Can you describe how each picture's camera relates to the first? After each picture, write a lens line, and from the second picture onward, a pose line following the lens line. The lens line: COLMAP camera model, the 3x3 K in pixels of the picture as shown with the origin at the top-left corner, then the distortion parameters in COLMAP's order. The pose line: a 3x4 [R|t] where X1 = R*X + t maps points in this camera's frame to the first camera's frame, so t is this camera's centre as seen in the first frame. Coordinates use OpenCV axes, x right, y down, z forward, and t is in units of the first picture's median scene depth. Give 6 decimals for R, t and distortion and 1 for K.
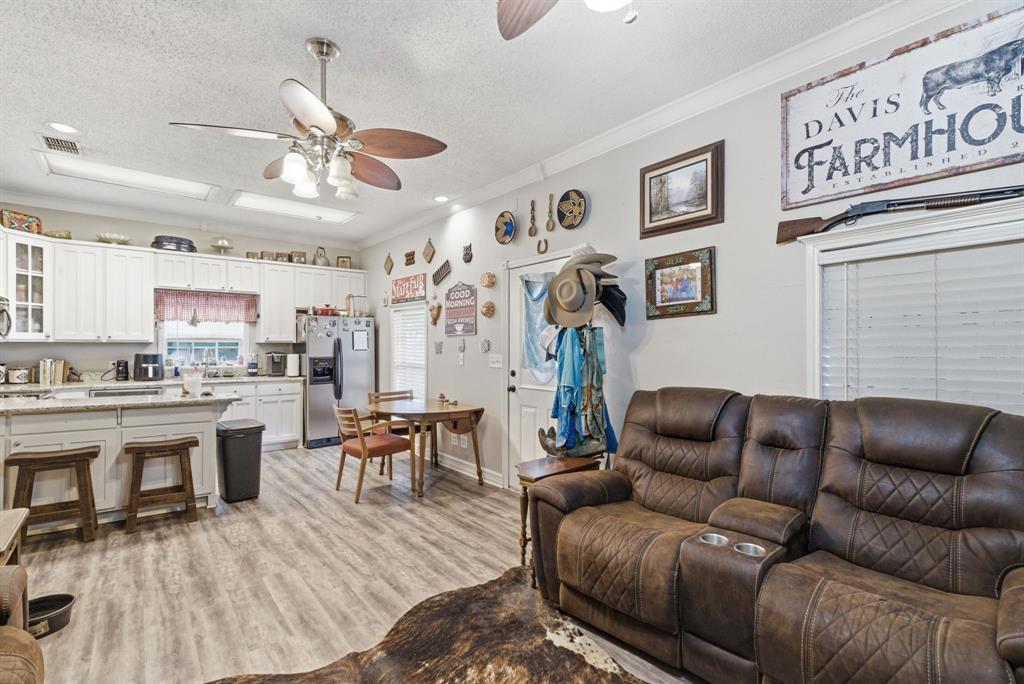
lens RADIAL K [[462.5, 0, 508.4], [0, 462.5, 346.0], [0, 0, 1]] dist [-0.000199, 0.000154]
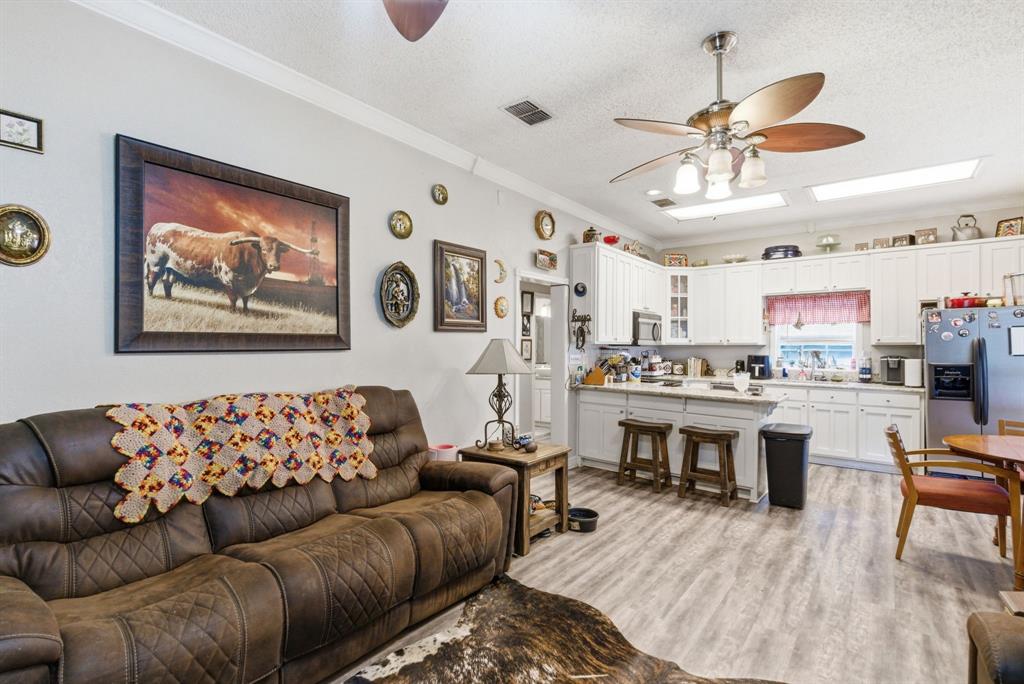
lens RADIAL K [[473.9, 0, 512.0], [0, 473.9, 342.0], [0, 0, 1]] dist [0.000192, 0.000222]
pose [[0.234842, -0.008703, -0.971995, 0.328330], [-0.003719, 0.999945, -0.009852, -0.002482], [0.972026, 0.005929, 0.234797, 0.249442]]
